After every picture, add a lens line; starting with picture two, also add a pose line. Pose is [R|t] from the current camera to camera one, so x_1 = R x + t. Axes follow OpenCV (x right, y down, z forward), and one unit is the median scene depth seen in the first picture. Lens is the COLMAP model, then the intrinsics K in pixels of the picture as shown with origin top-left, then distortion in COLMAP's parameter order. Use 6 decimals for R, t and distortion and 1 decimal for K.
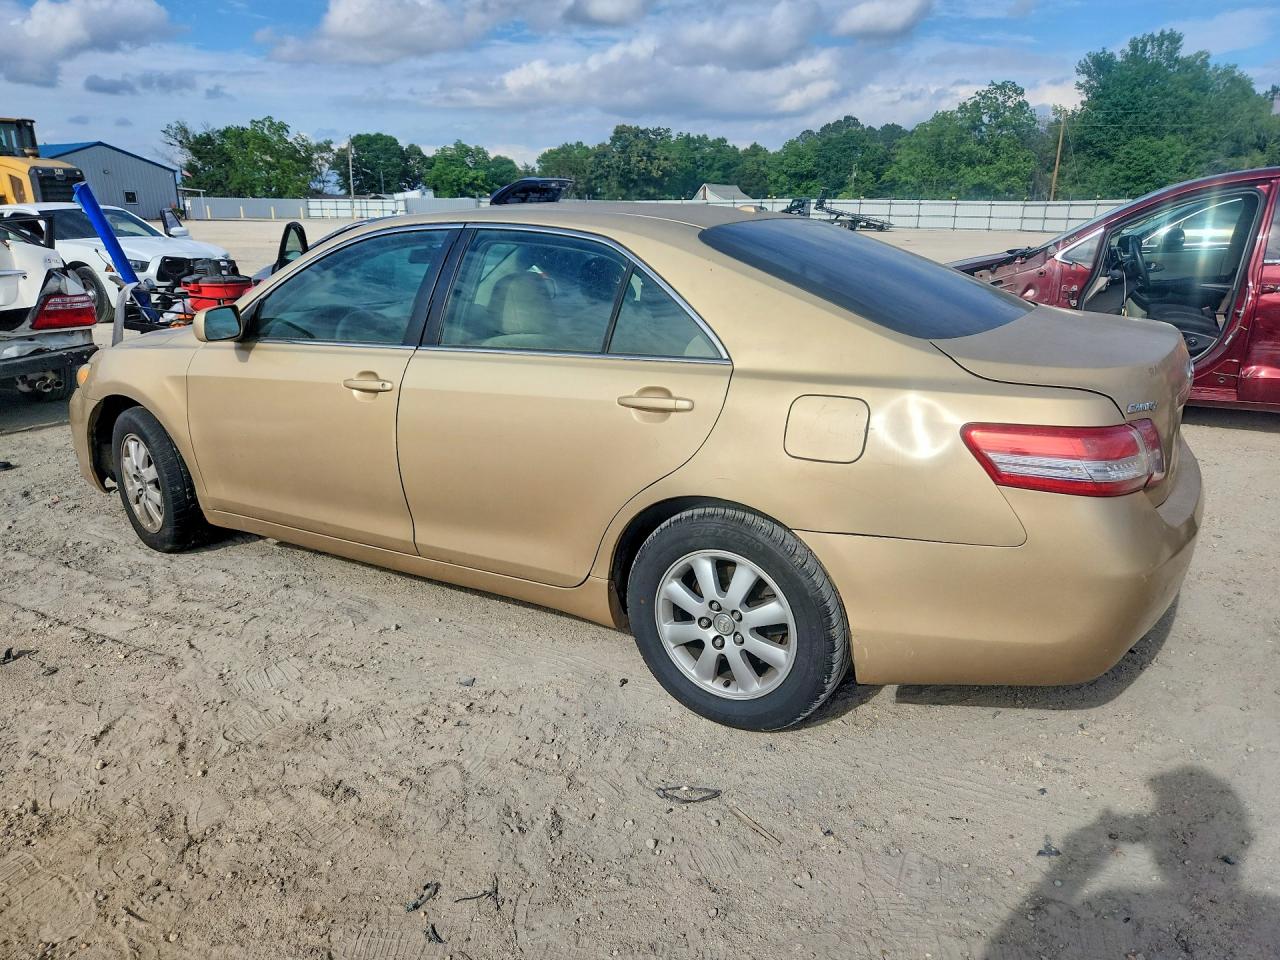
lens RADIAL K [[981.9, 0, 635.1], [0, 981.9, 475.3], [0, 0, 1]] dist [0.014286, 0.018125]
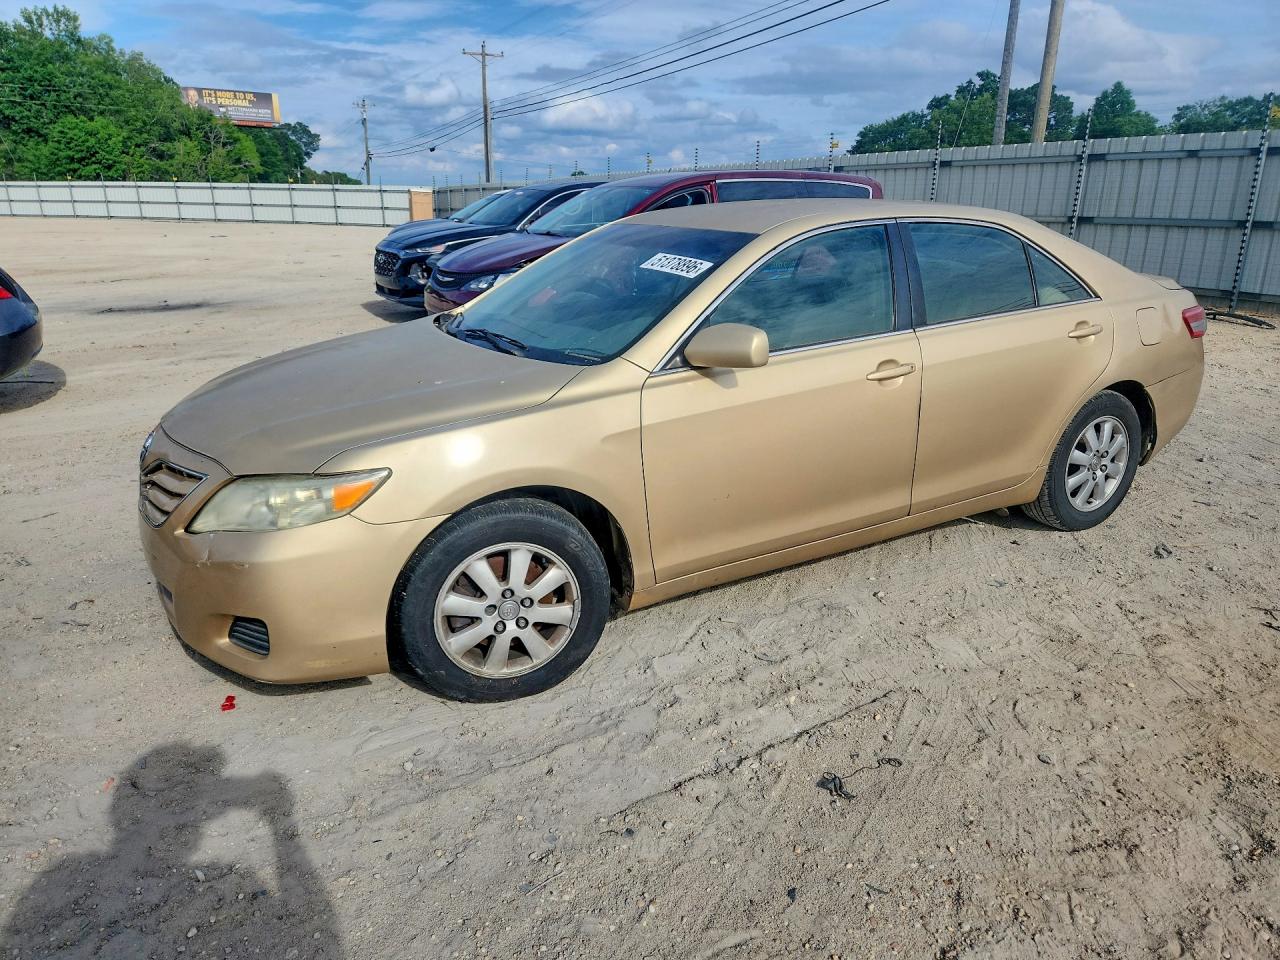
lens RADIAL K [[981.9, 0, 635.1], [0, 981.9, 475.3], [0, 0, 1]] dist [0.014286, 0.018125]
pose [[0.460526, -0.261283, 0.848320, -0.158377], [0.244827, 0.956014, 0.161545, -0.026765], [-0.853215, 0.133296, 0.504238, 0.084182]]
